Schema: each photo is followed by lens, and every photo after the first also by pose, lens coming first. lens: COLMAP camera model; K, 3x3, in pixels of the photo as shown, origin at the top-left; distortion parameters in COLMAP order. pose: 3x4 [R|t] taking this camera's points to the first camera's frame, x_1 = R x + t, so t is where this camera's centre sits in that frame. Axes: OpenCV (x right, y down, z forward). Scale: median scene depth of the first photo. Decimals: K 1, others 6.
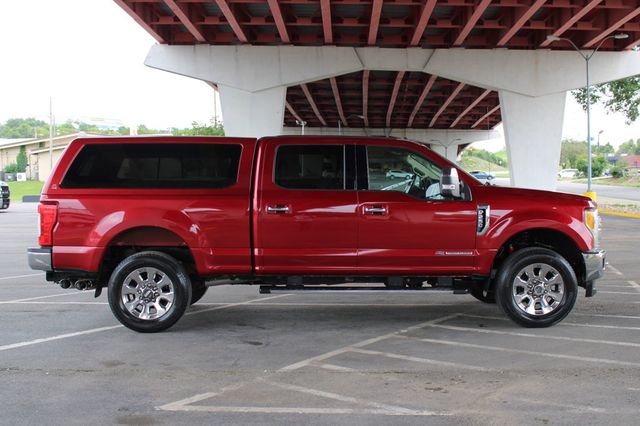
lens RADIAL K [[747.5, 0, 320.0], [0, 747.5, 213.0], [0, 0, 1]] dist [-0.041981, 0.017532]
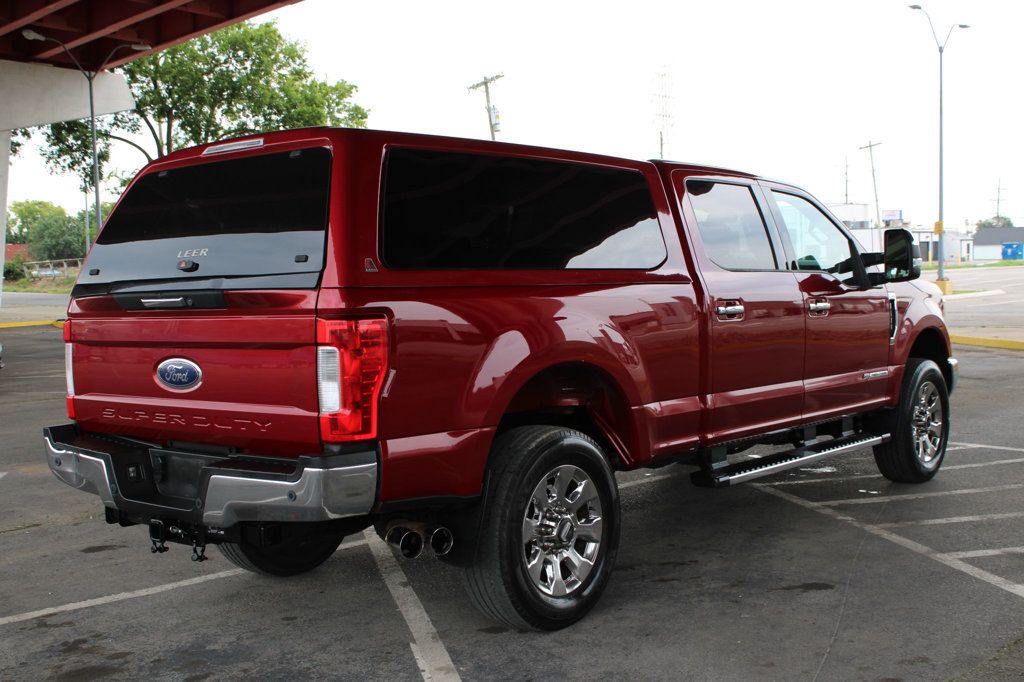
lens RADIAL K [[1195.9, 0, 512.0], [0, 1195.9, 341.0], [0, 0, 1]] dist [-0.041981, 0.017532]
pose [[0.661699, -0.052797, 0.747909, -0.726943], [0.051332, 0.998367, 0.025062, -0.011337], [-0.748011, 0.021809, 0.663328, 0.591916]]
